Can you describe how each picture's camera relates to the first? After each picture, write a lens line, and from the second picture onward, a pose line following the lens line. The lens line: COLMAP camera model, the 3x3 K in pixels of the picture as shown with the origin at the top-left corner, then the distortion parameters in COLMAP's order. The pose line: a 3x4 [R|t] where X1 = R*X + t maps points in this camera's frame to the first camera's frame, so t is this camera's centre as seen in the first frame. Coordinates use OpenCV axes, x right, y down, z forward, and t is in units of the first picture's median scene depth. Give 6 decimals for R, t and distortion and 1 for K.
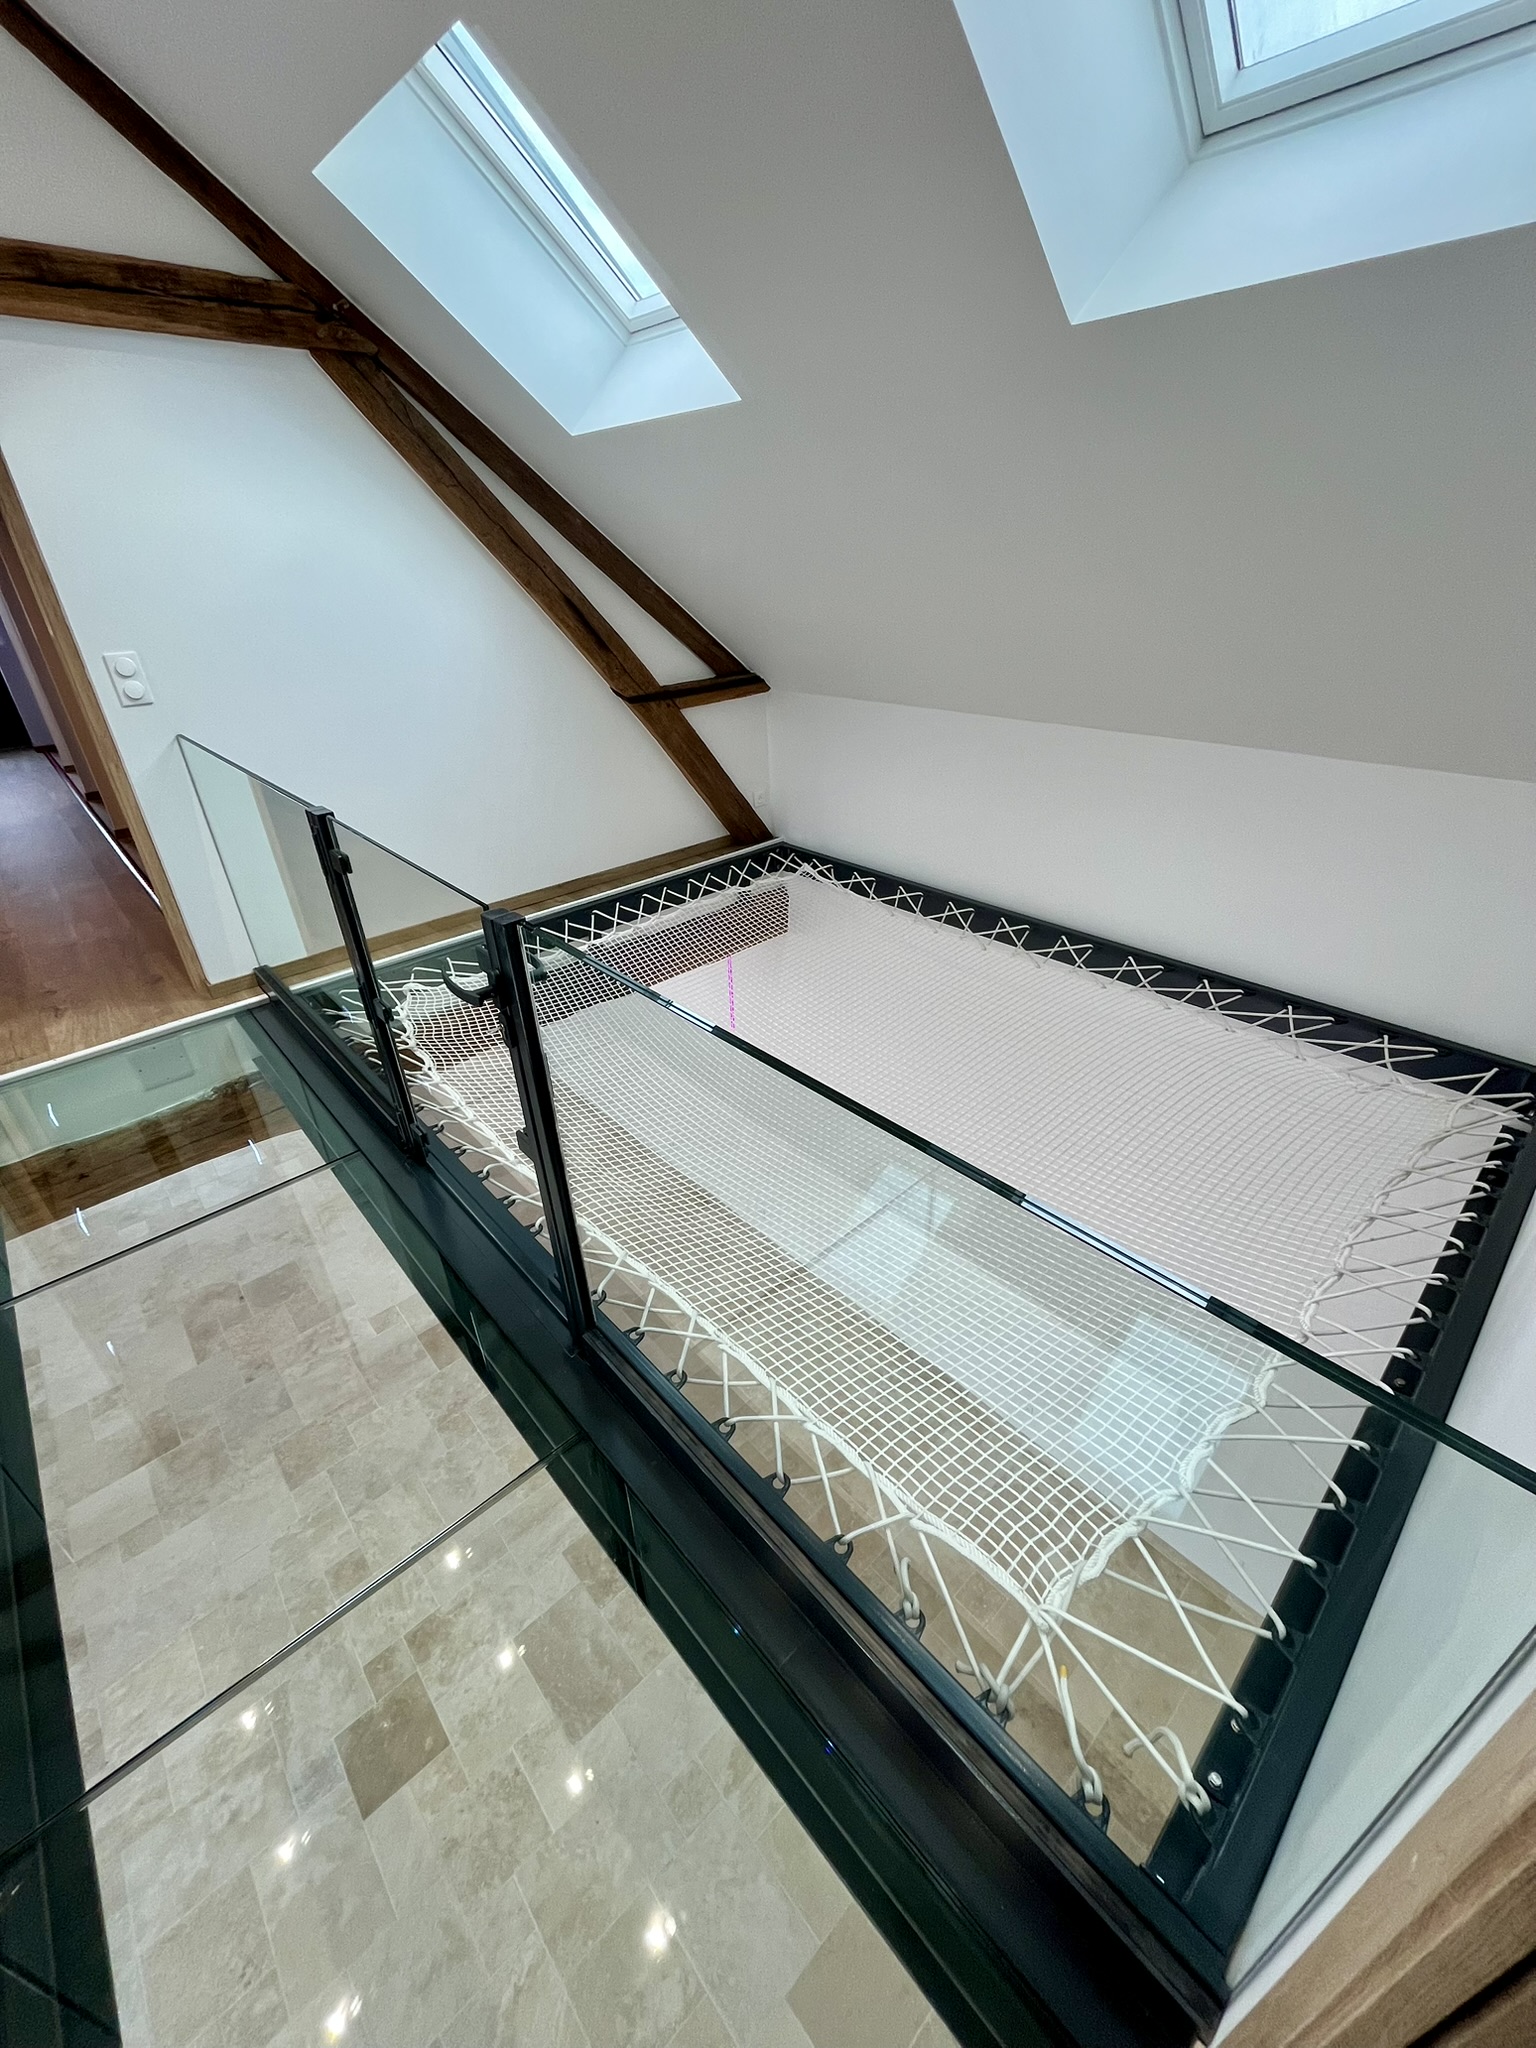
lens RADIAL K [[824.7, 0, 768.0], [0, 824.7, 1024.0], [0, 0, 1]] dist [-0.000896, -0.000098]
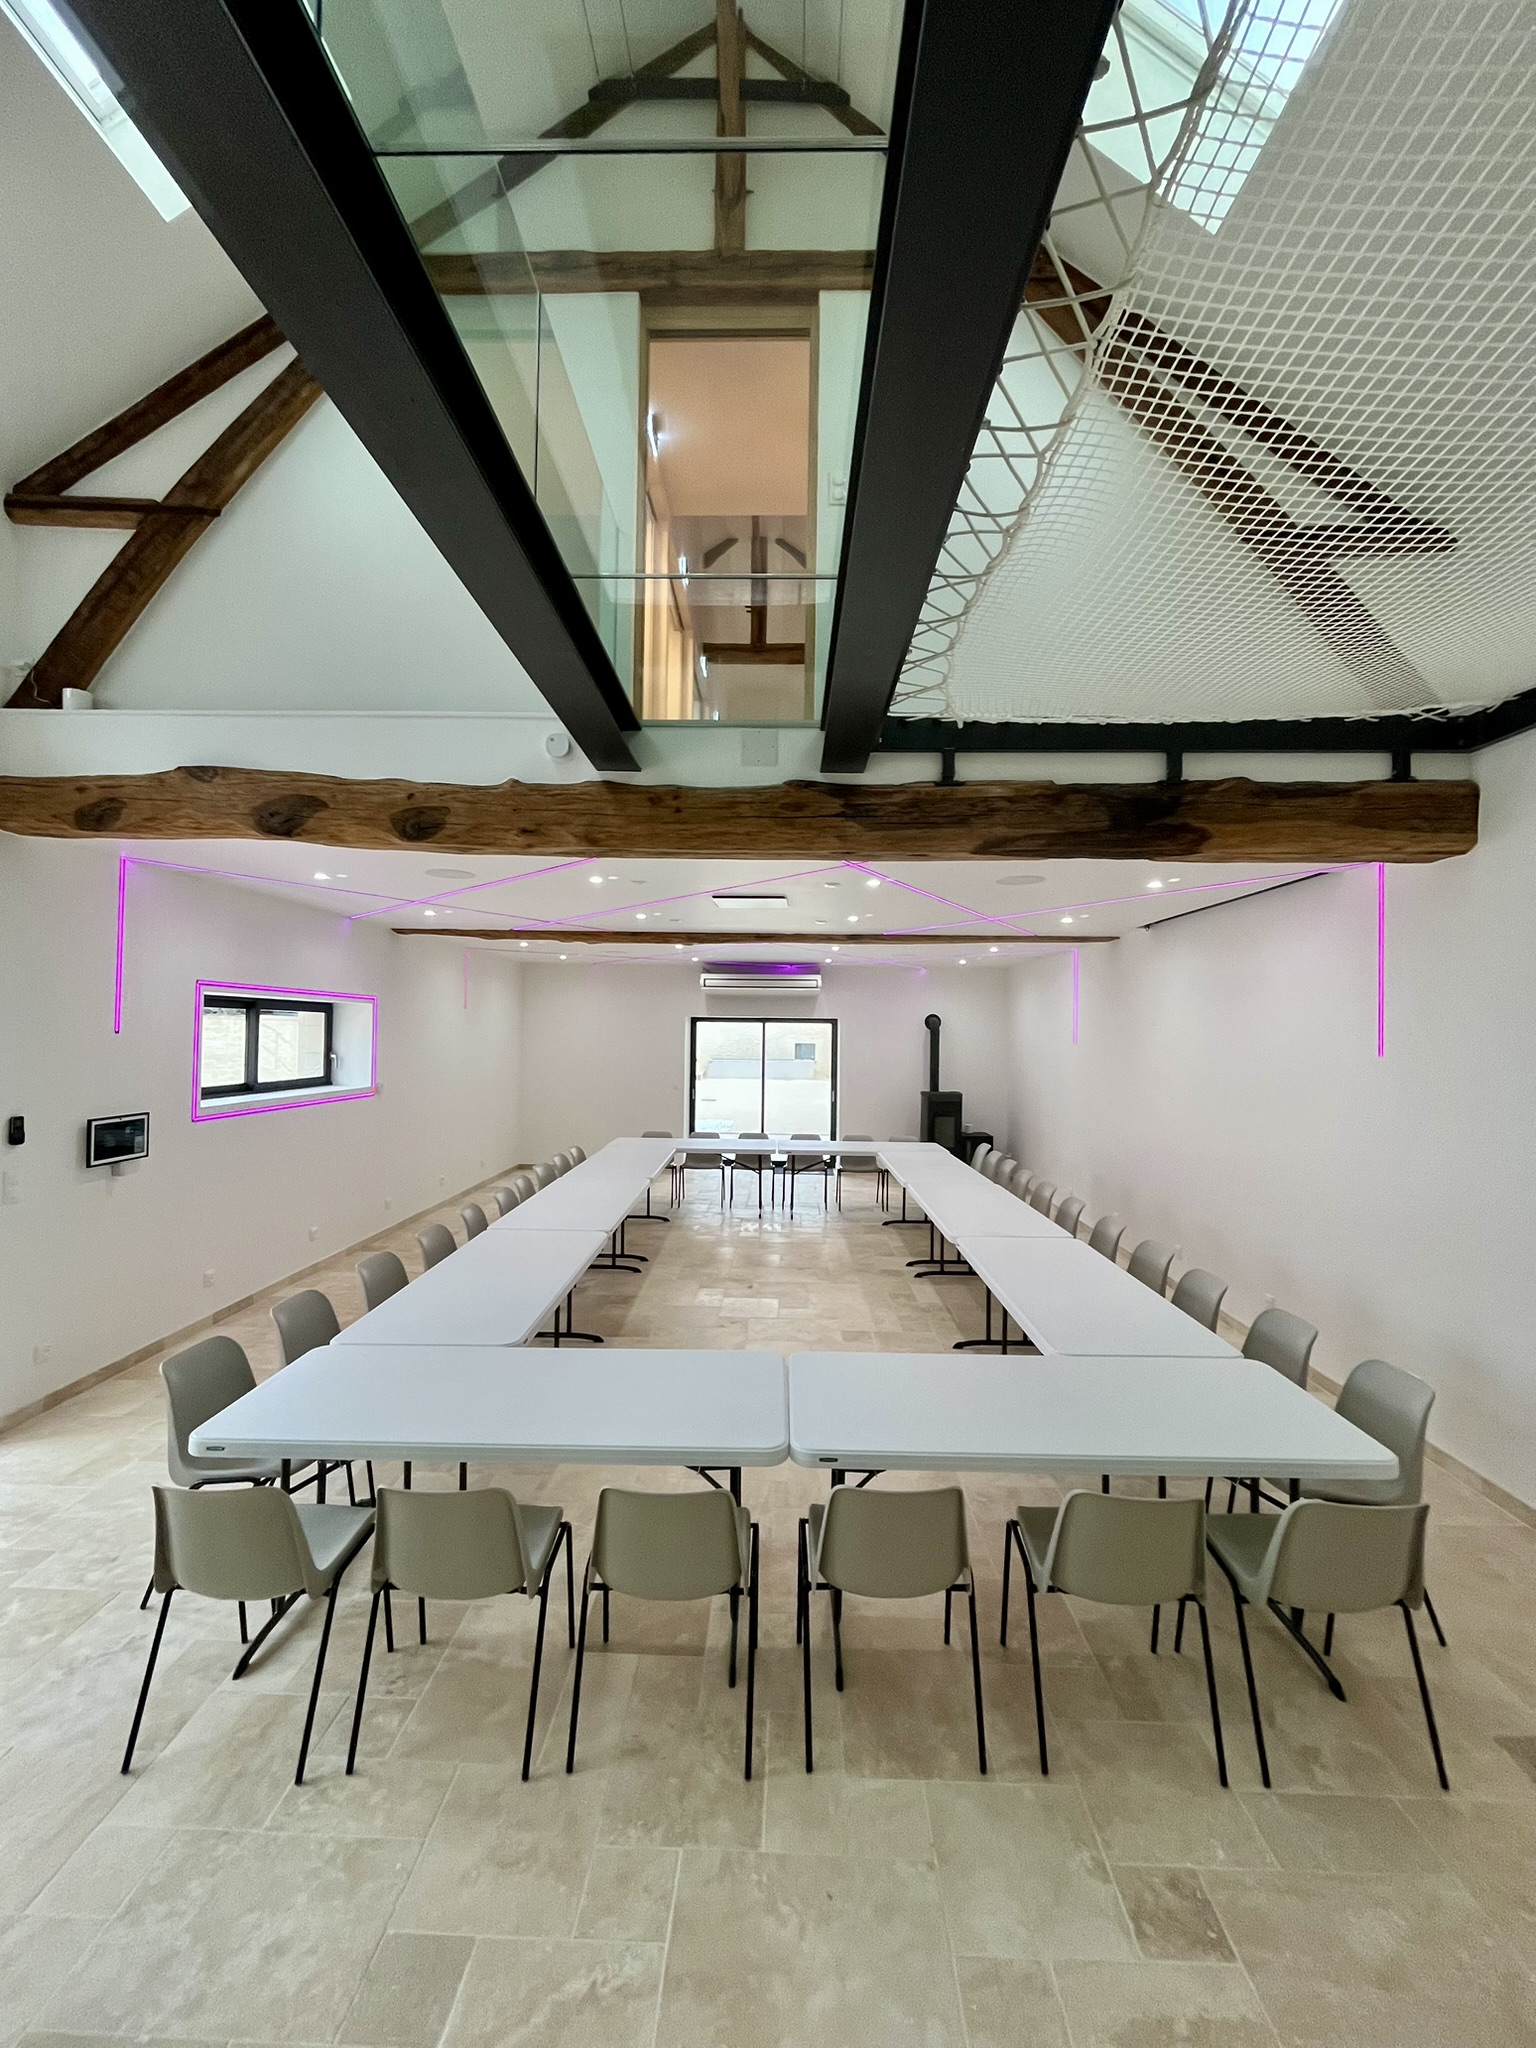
lens RADIAL K [[824.7, 0, 768.0], [0, 824.7, 1024.0], [0, 0, 1]] dist [-0.000896, -0.000098]
pose [[0.719408, 0.028568, -0.694000, 0.100722], [-0.367444, 0.863550, -0.345350, 0.614199], [0.589437, 0.503454, 0.631742, 0.331389]]
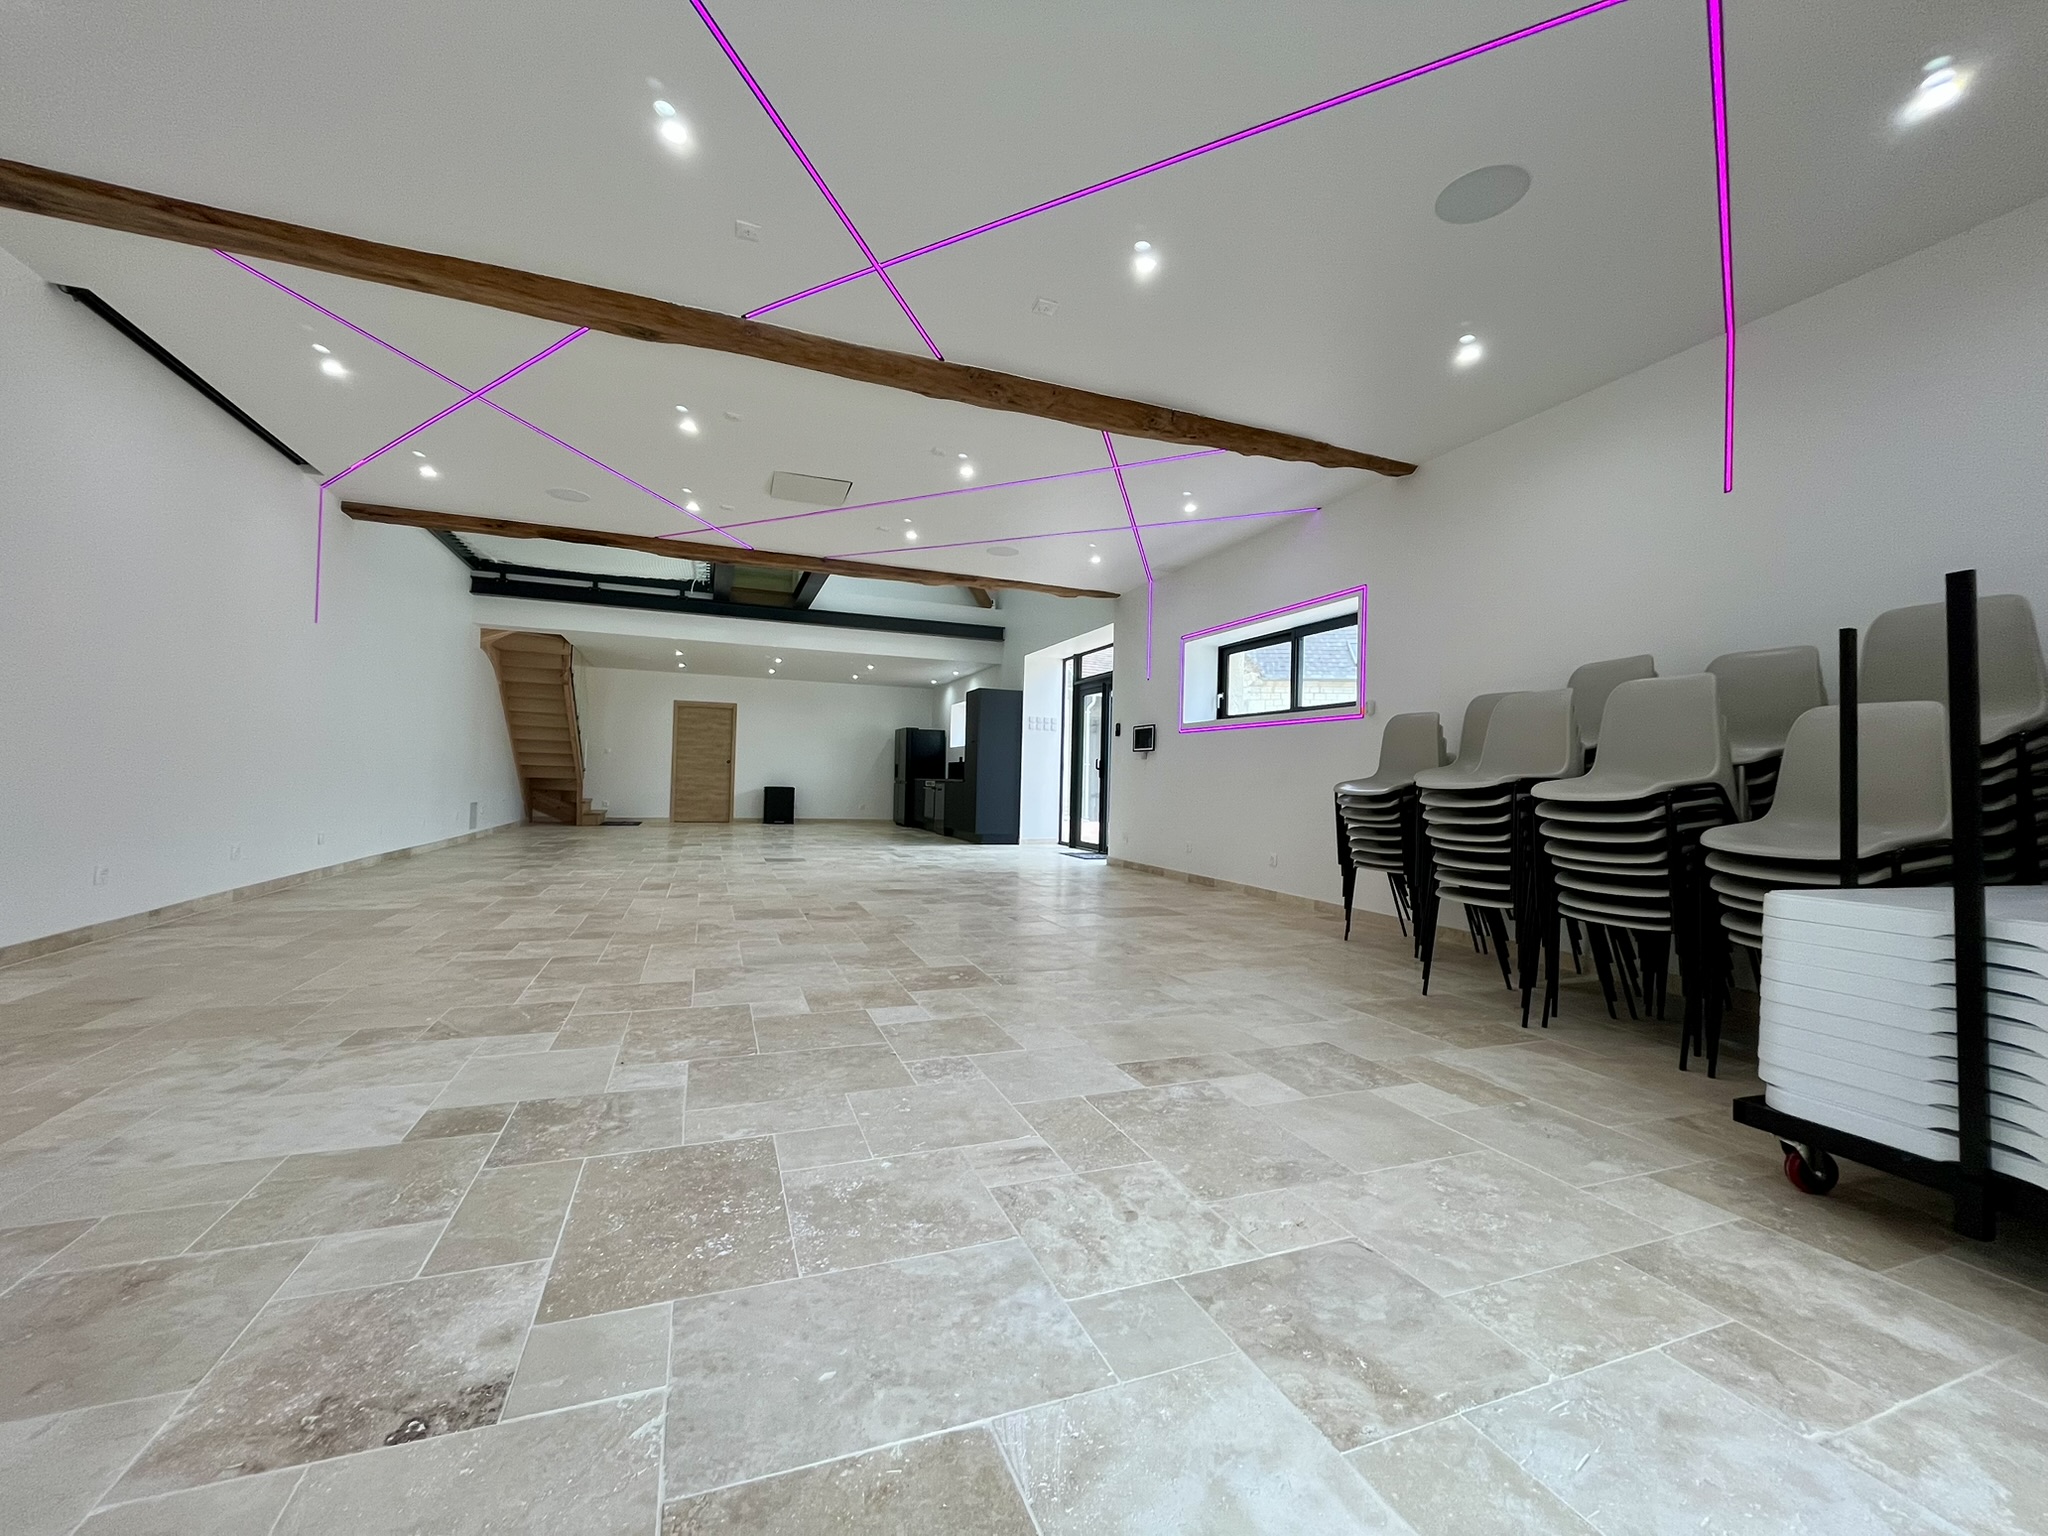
lens RADIAL K [[824.7, 0, 1024.0], [0, 824.7, 768.0], [0, 0, 1]] dist [-0.000896, -0.000098]
pose [[-0.930112, 0.003201, 0.367261, -1.762364], [0.175324, 0.882541, 0.436329, -0.172887], [-0.322726, 0.470225, -0.821423, 2.364970]]
